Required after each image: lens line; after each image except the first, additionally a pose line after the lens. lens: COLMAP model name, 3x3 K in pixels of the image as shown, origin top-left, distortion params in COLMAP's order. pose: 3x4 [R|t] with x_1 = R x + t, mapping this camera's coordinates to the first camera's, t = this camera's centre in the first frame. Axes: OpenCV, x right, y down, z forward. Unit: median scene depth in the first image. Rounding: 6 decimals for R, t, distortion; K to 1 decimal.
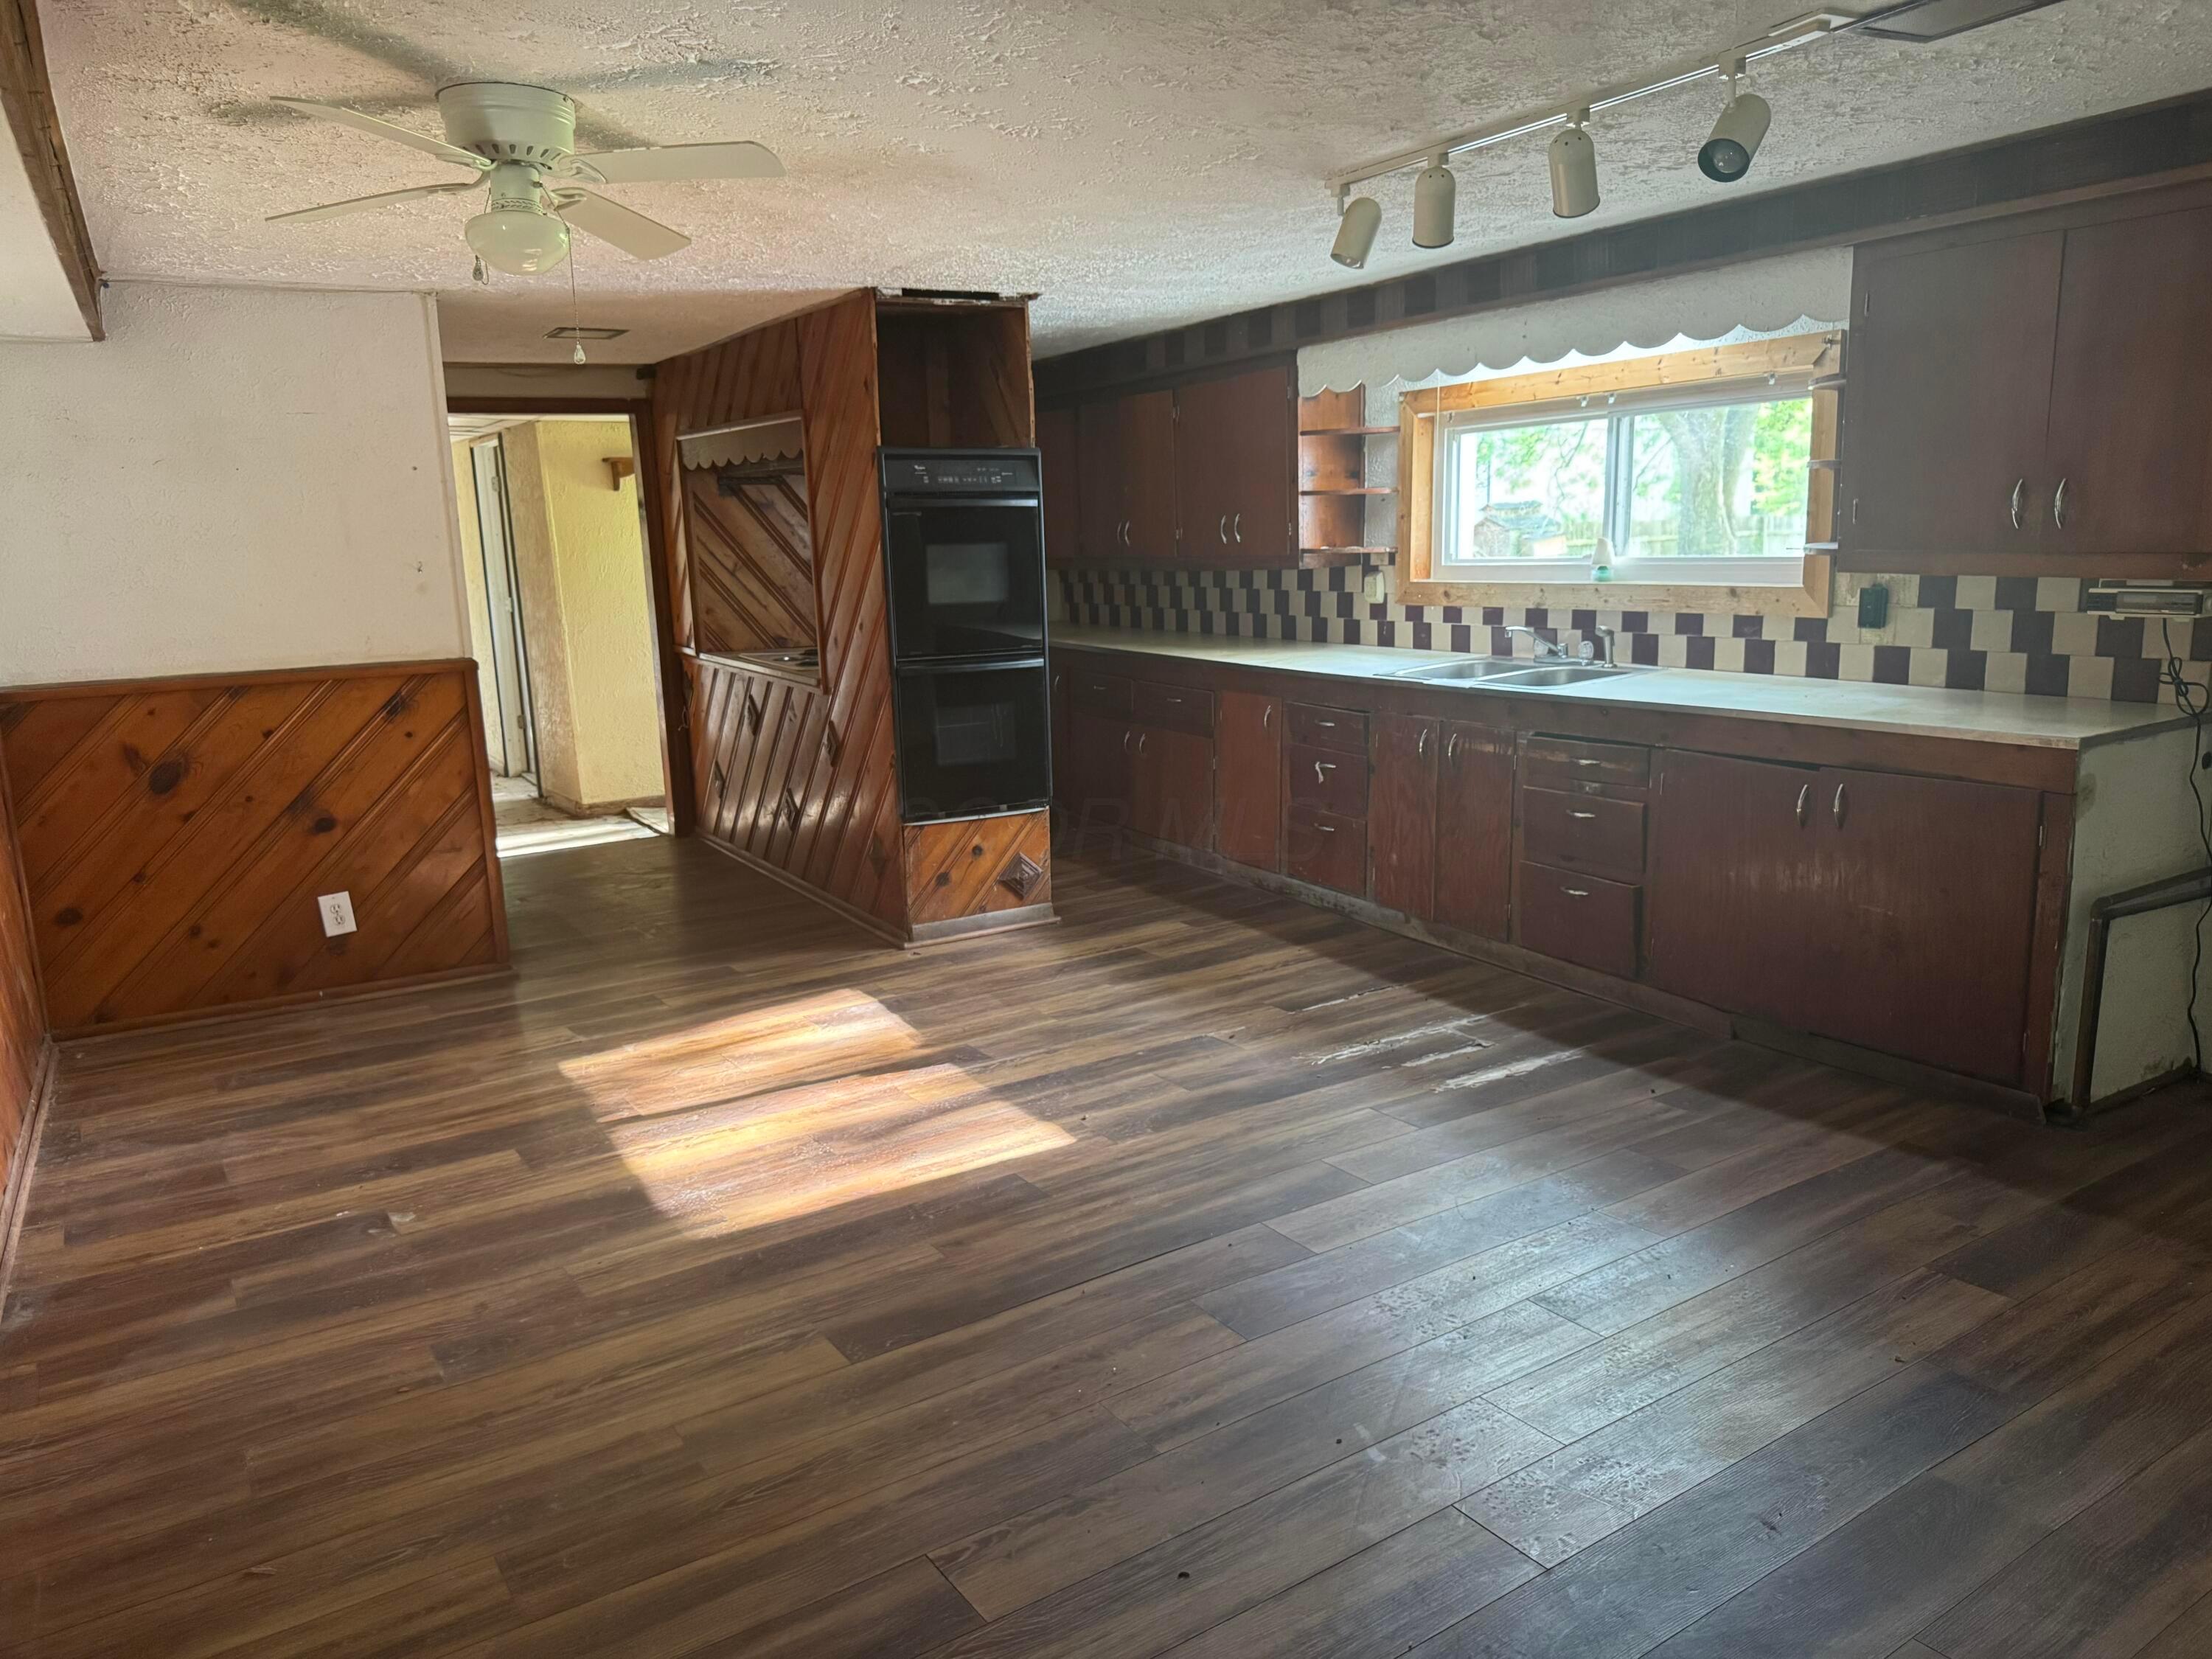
lens RADIAL K [[1575.3, 0, 1113.8], [0, 1575.3, 868.7], [0, 0, 1]] dist [0.075350, -0.114338]
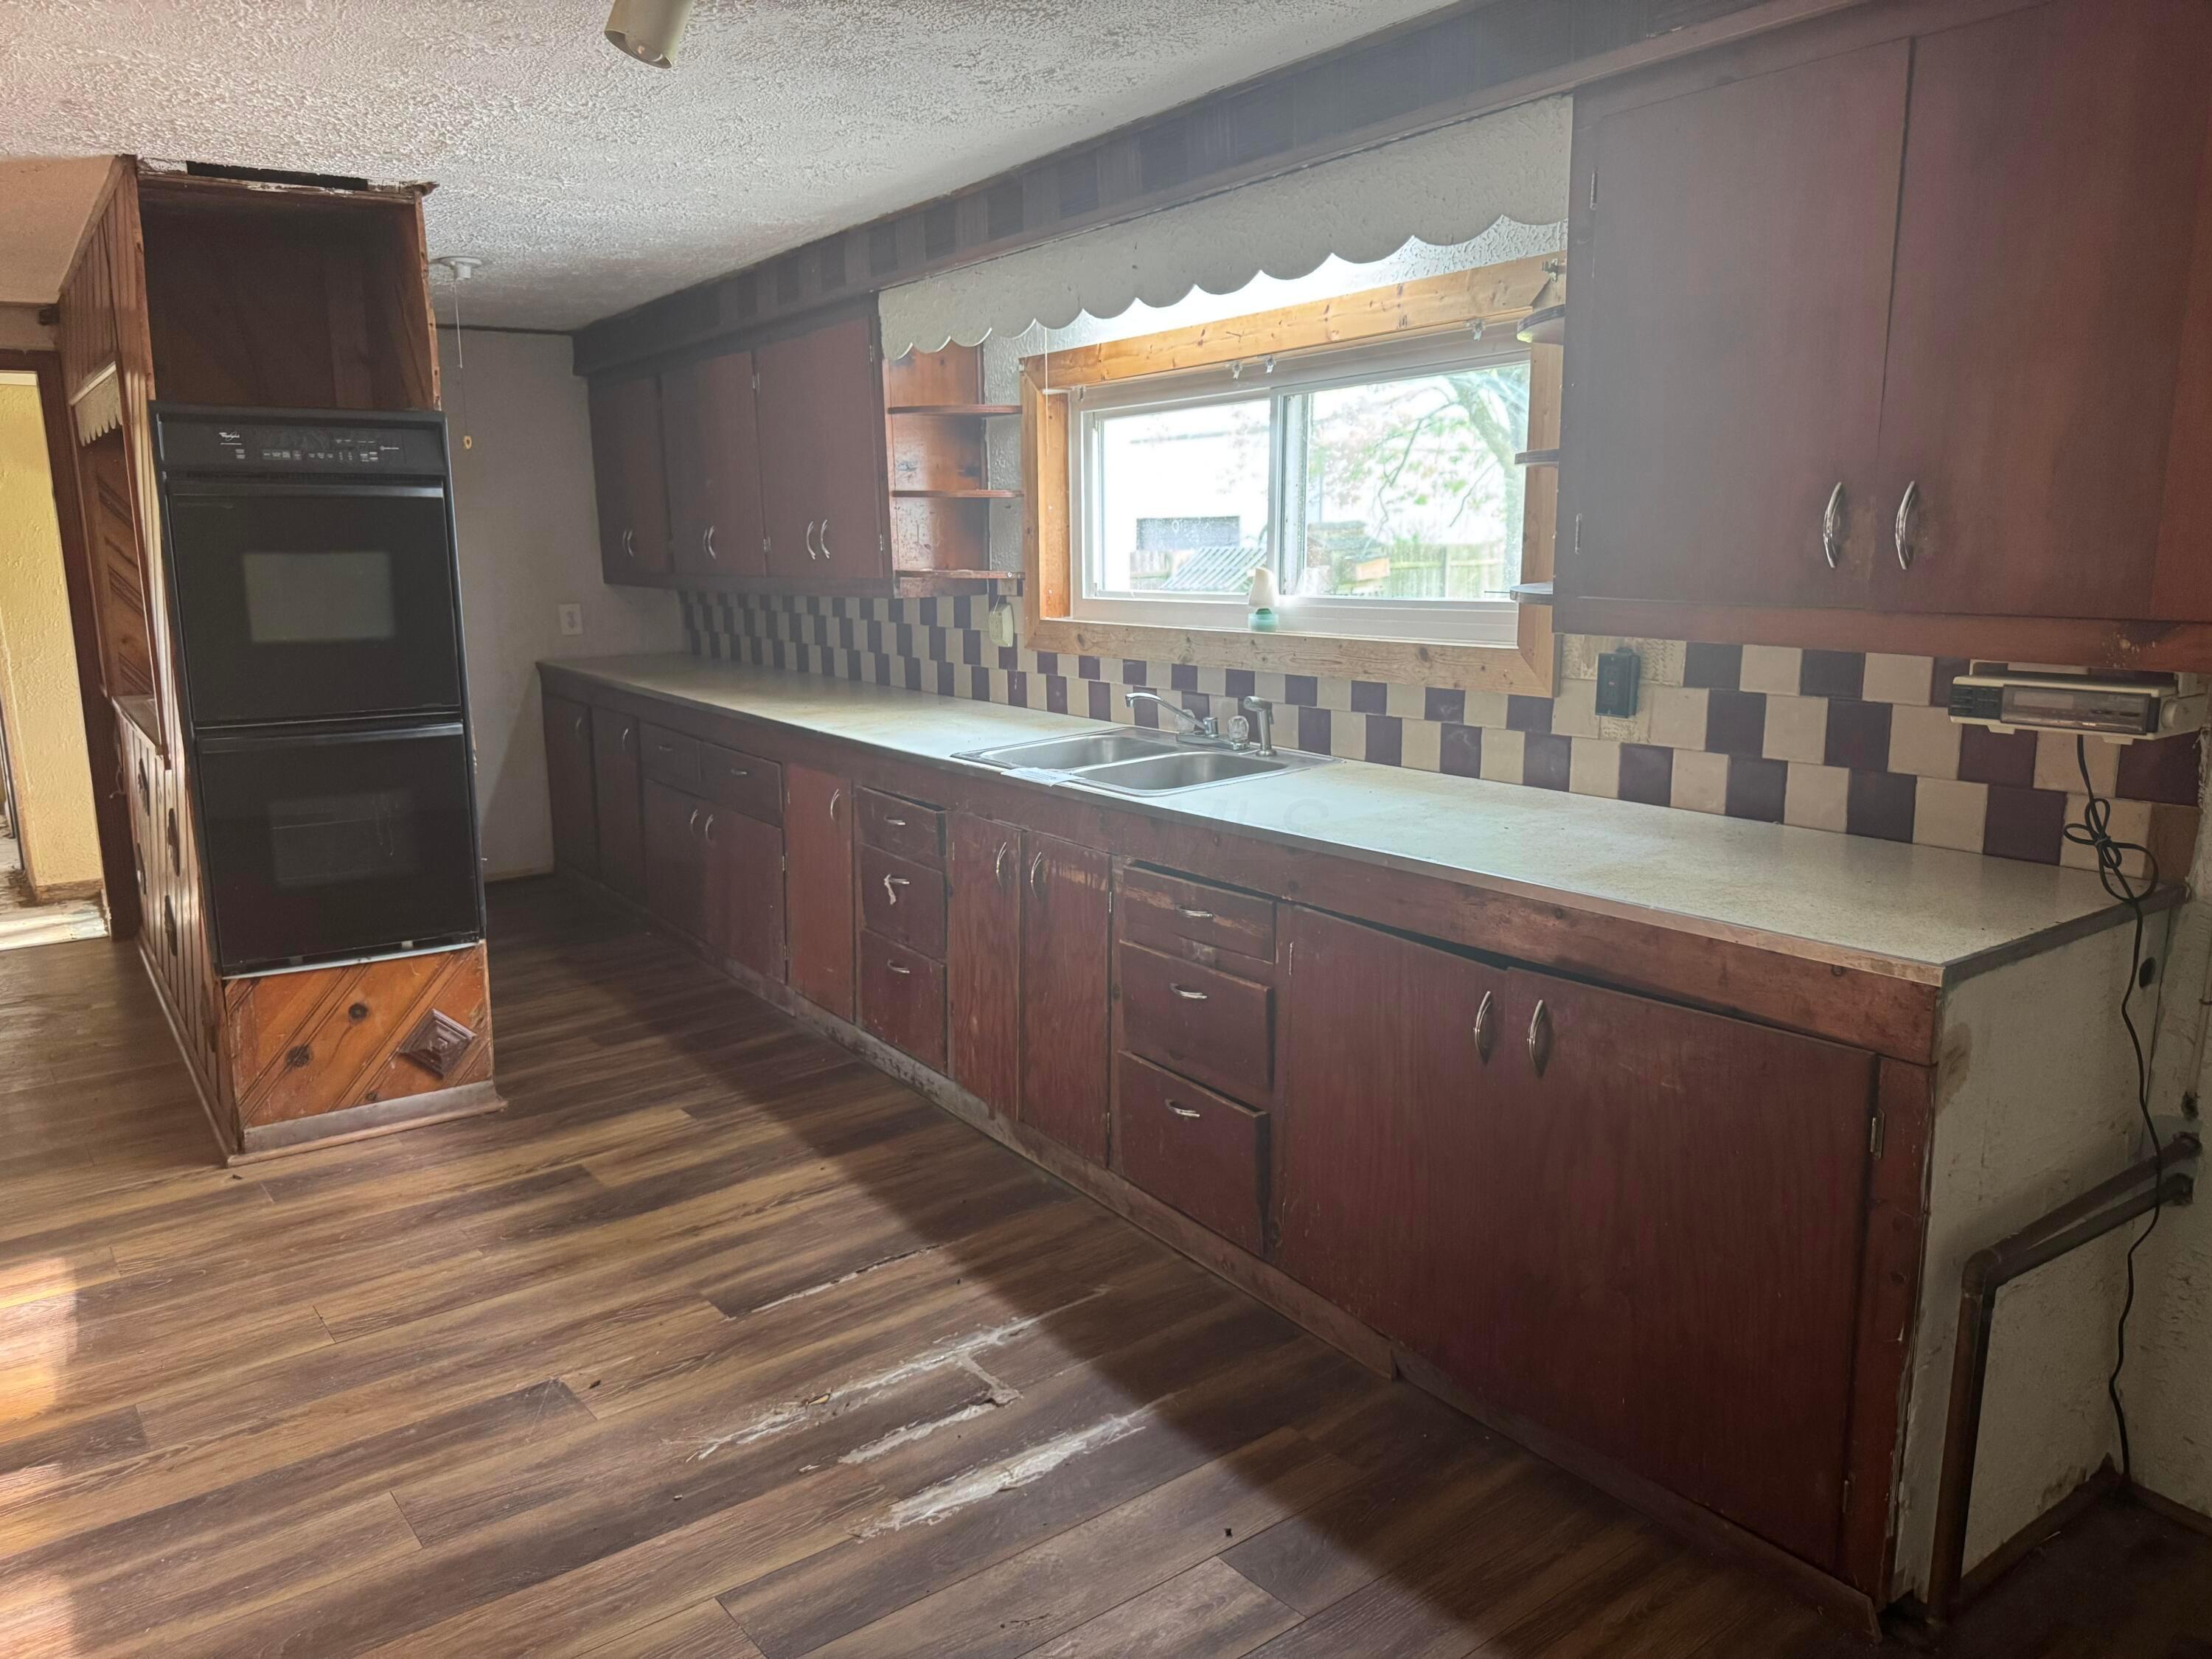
lens RADIAL K [[1575.3, 0, 1113.8], [0, 1575.3, 868.7], [0, 0, 1]] dist [0.075350, -0.114338]
pose [[0.996131, 0.001881, 0.087866, 0.187257], [-0.001167, 0.999966, -0.008175, -0.072436], [-0.087878, 0.008040, 0.996099, 0.326660]]
